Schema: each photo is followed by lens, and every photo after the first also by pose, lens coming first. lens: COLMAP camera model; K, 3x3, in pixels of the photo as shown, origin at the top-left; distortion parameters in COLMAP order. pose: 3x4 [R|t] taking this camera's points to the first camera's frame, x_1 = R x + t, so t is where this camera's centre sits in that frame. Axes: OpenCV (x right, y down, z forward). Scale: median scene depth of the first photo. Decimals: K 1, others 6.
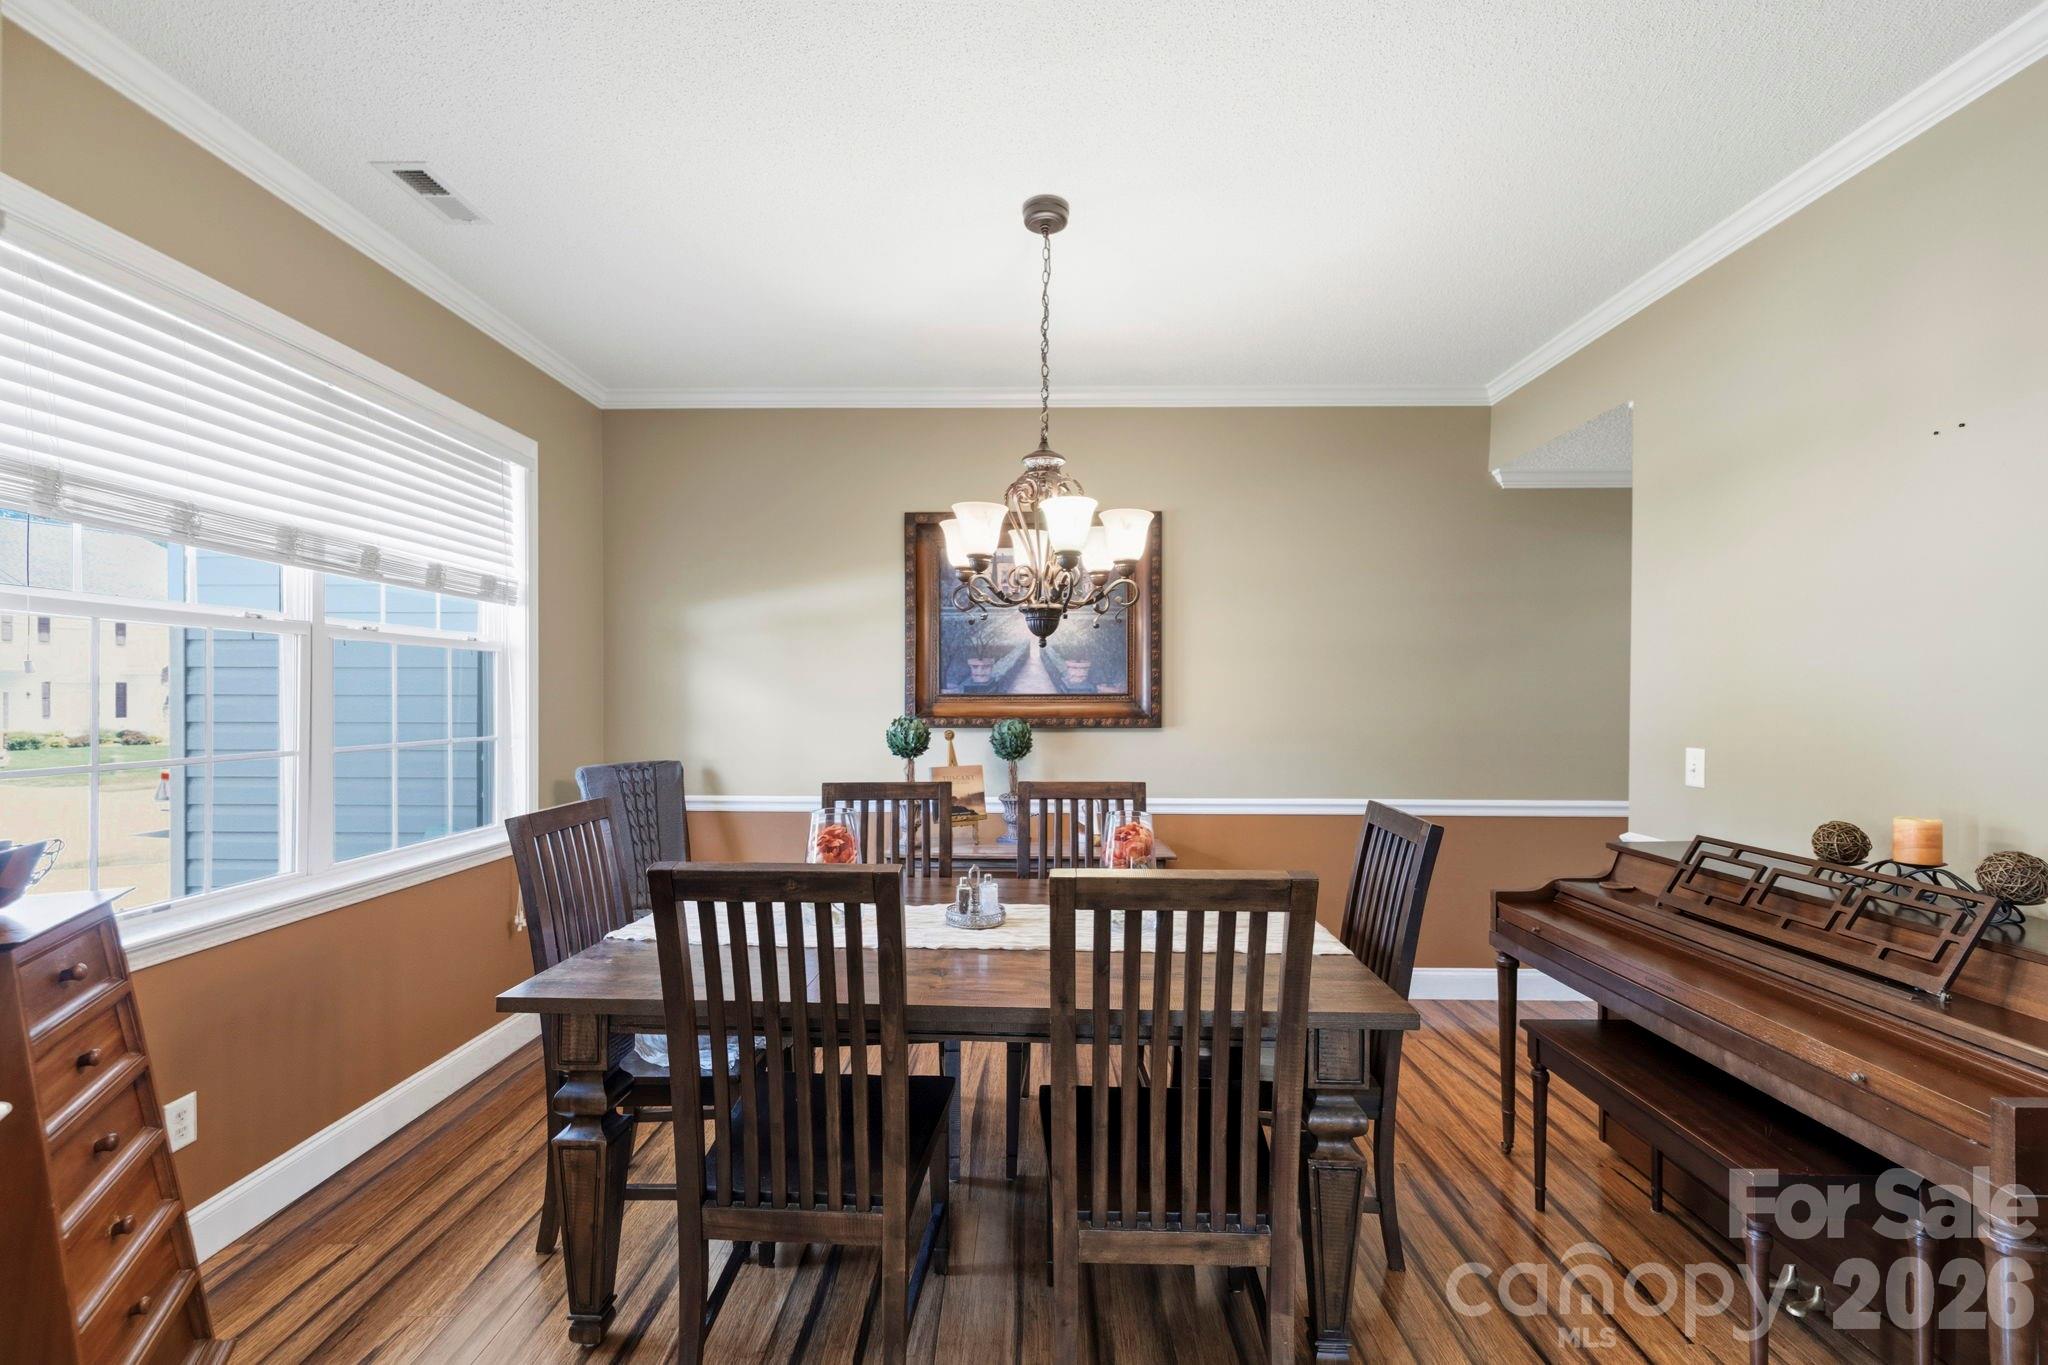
lens RADIAL K [[865.1, 0, 1017.8], [0, 865.1, 679.1], [0, 0, 1]] dist [0.001068, 0.000187]
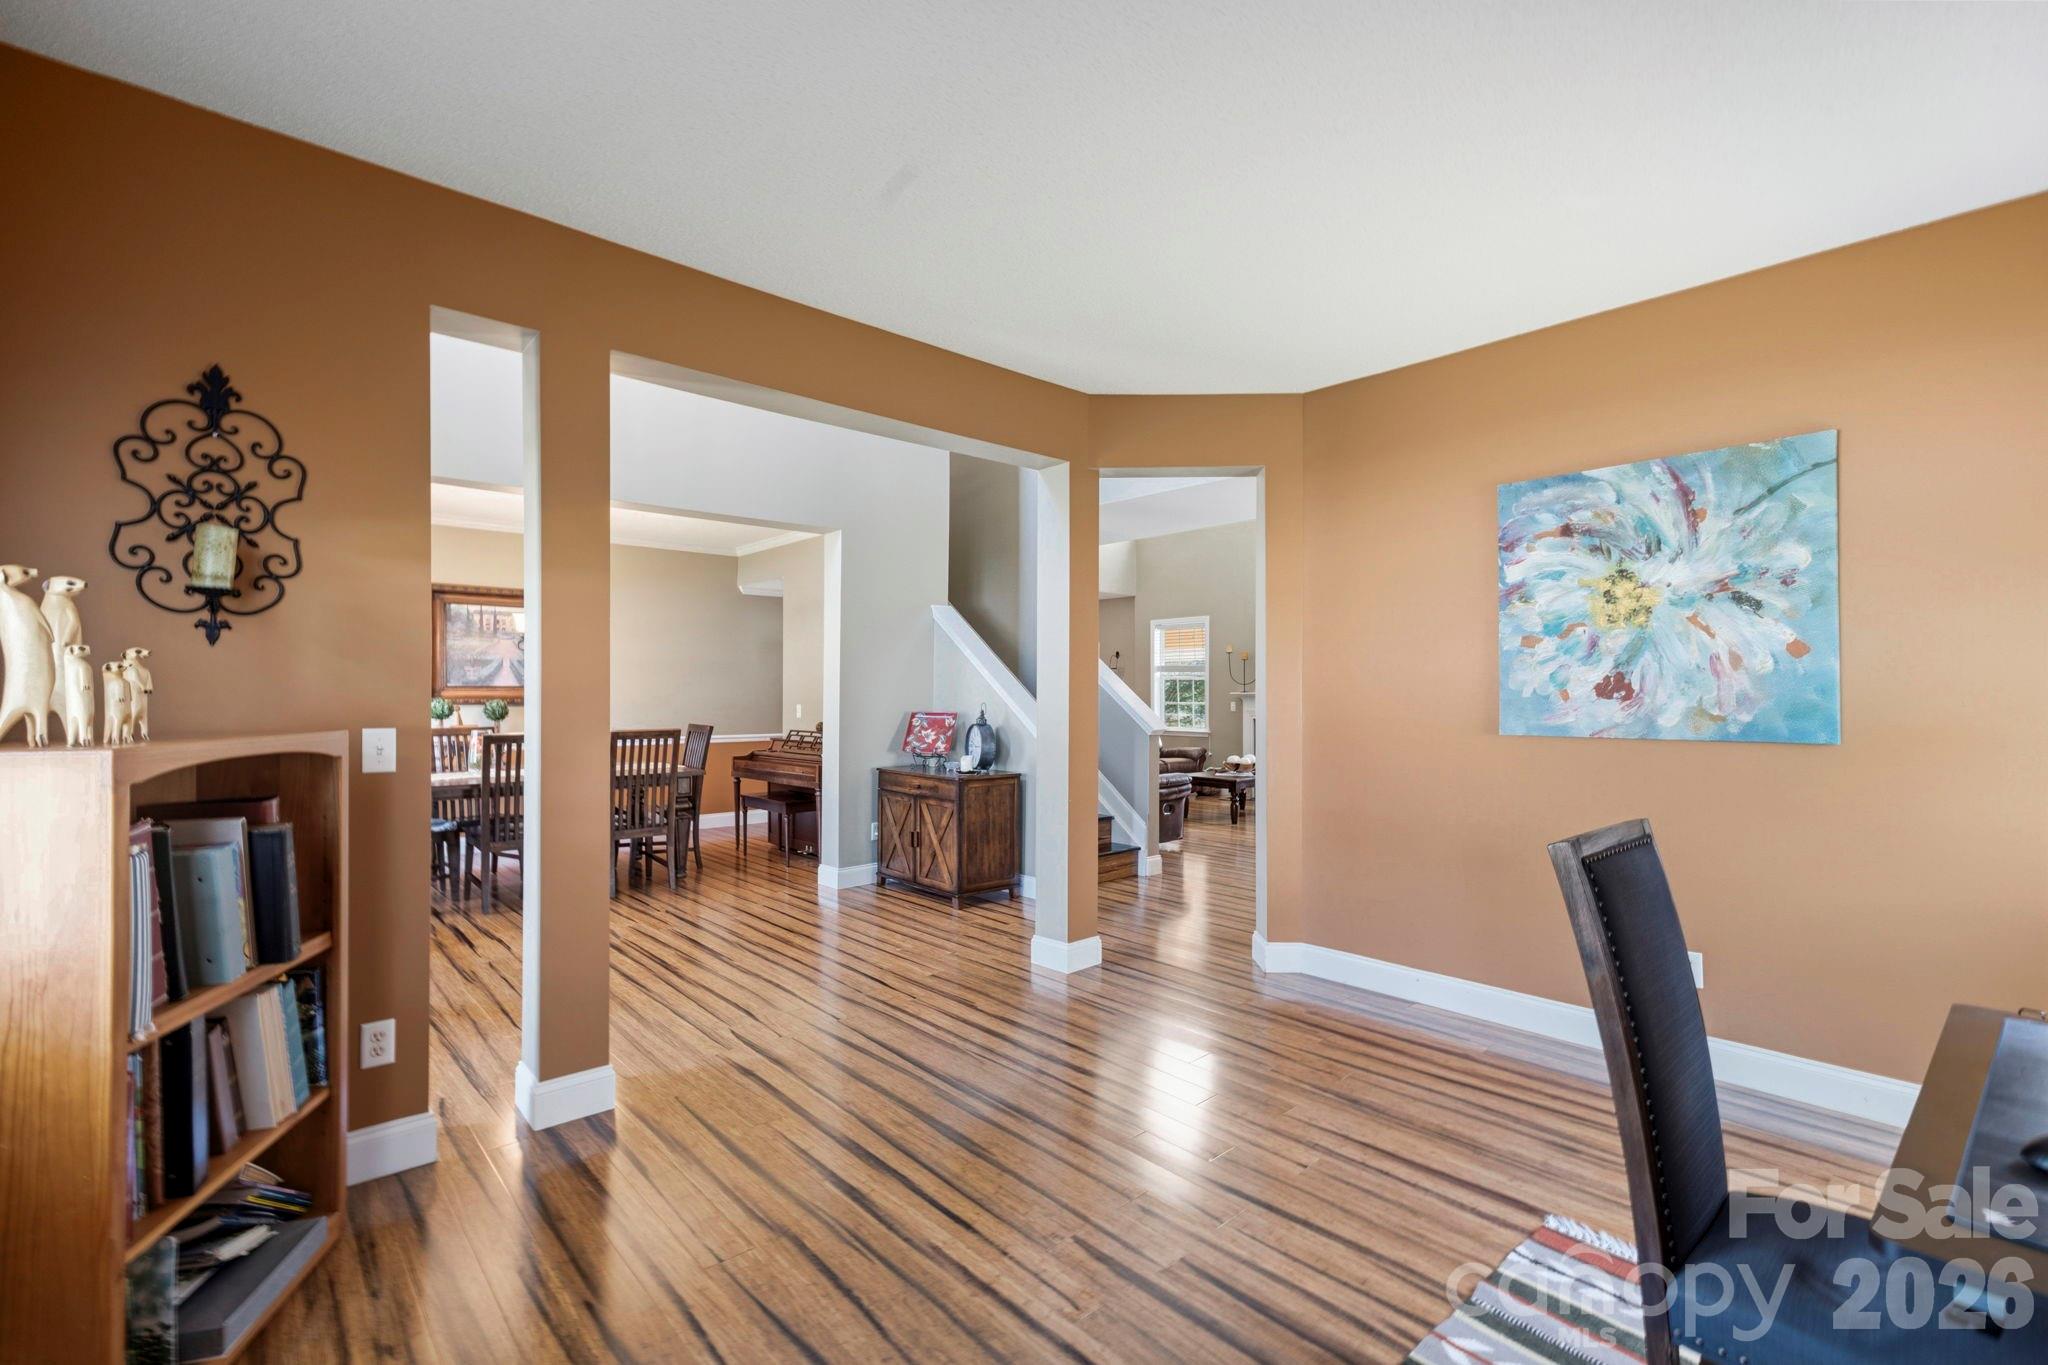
lens RADIAL K [[889.9, 0, 1015.8], [0, 889.9, 690.4], [0, 0, 1]] dist [0.001411, 0.000114]
pose [[0.720712, -0.000803, 0.693234, -0.917138], [-0.006215, 0.999952, 0.007620, 0.010071], [-0.693207, -0.009801, 0.720672, -1.996046]]
